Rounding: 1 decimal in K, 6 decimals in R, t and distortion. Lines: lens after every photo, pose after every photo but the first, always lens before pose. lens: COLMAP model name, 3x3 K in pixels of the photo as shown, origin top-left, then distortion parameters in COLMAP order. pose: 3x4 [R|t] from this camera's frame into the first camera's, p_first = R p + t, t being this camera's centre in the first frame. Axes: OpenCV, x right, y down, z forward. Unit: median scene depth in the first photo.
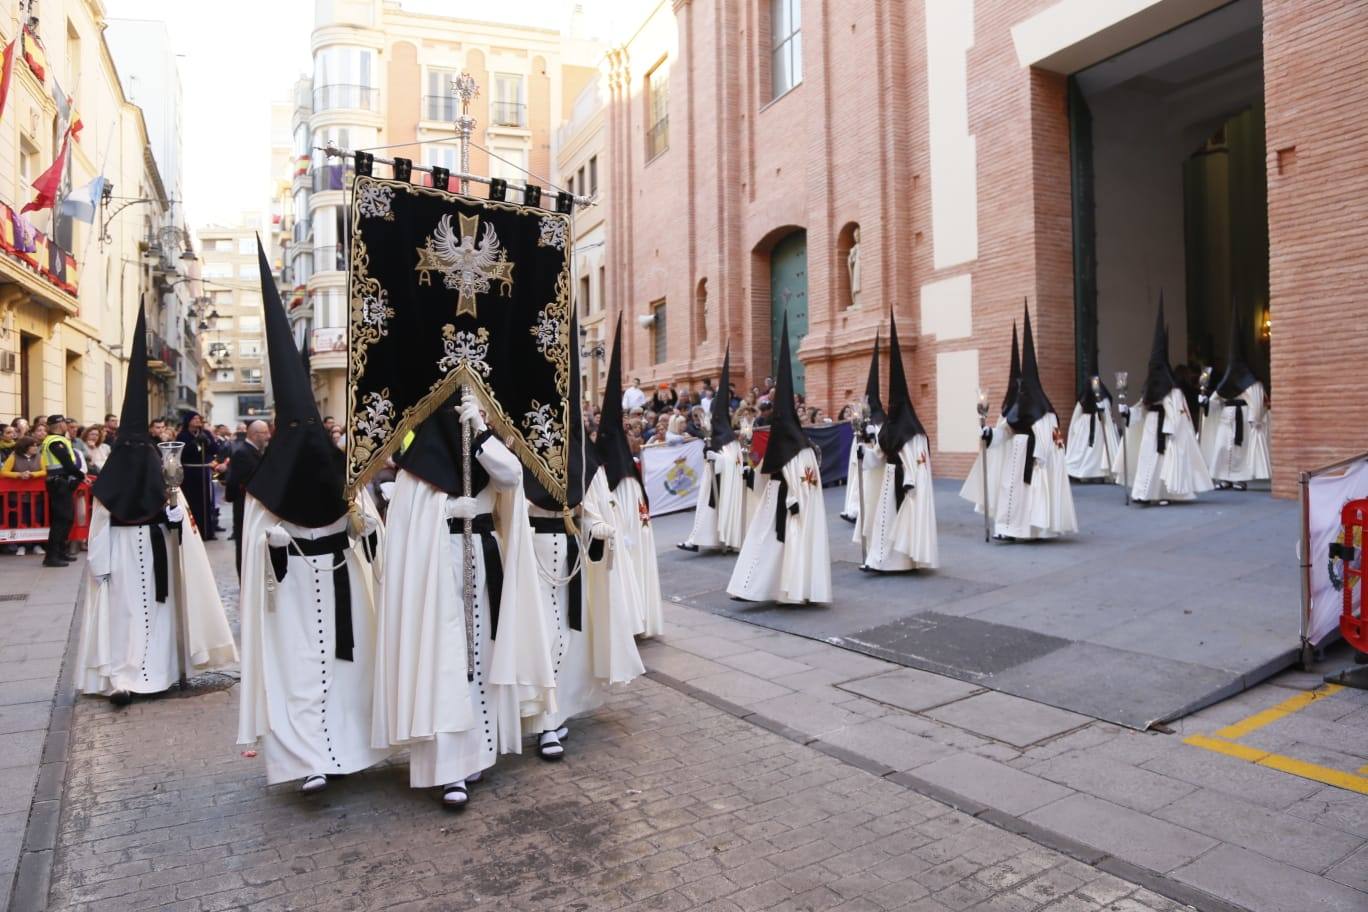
lens RADIAL K [[928.3, 0, 671.7], [0, 928.3, 450.5], [0, 0, 1]] dist [-0.121957, 0.065291]
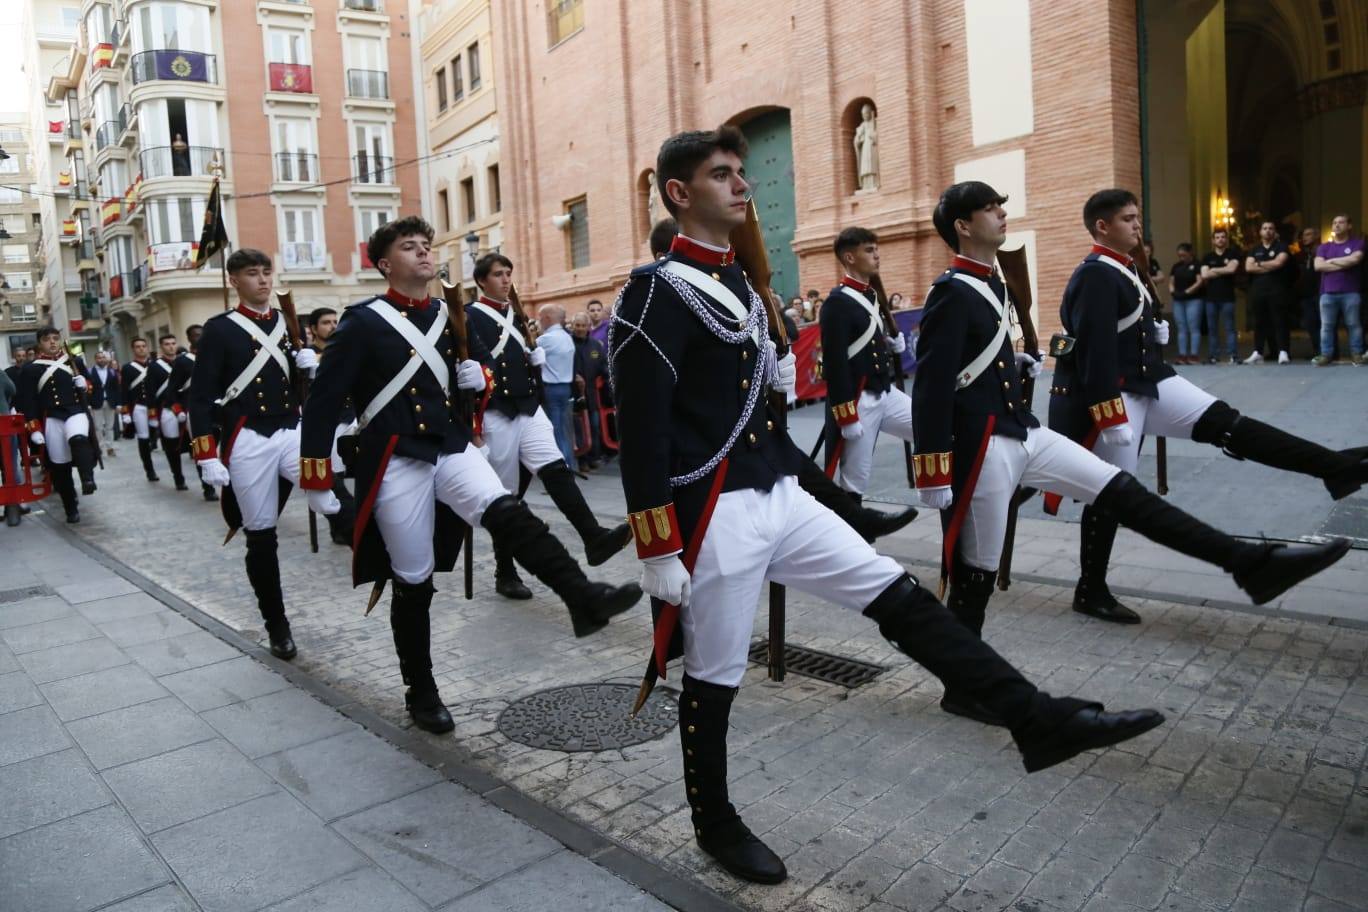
lens RADIAL K [[928.3, 0, 671.7], [0, 928.3, 450.5], [0, 0, 1]] dist [-0.121957, 0.065291]
pose [[0.978548, -0.062834, 0.196203, -0.188860], [0.045287, 0.994666, 0.092677, 0.009837], [-0.200979, -0.081803, 0.976174, 0.118574]]
